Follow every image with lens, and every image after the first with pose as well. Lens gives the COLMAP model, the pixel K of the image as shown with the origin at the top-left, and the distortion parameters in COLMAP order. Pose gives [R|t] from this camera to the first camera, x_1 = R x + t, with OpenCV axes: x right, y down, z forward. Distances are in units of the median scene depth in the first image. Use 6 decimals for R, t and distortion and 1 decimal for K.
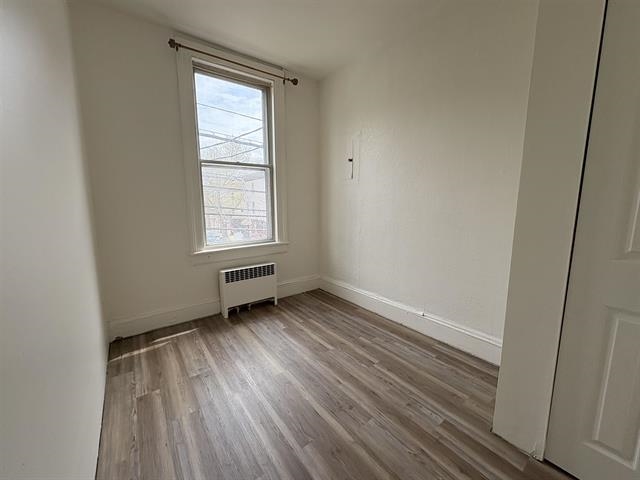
lens RADIAL K [[254.7, 0, 317.1], [0, 254.7, 238.7], [0, 0, 1]] dist [0.000758, 0.000184]
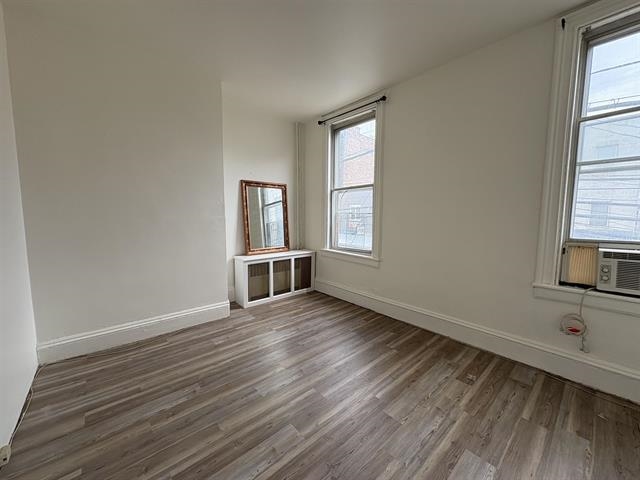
lens RADIAL K [[254.7, 0, 317.1], [0, 254.7, 238.7], [0, 0, 1]] dist [0.000758, 0.000184]
pose [[0.079447, 0.090810, -0.992694, 0.883562], [-0.148818, 0.985762, 0.078266, -0.115832], [0.985668, 0.141513, 0.091830, 0.724417]]
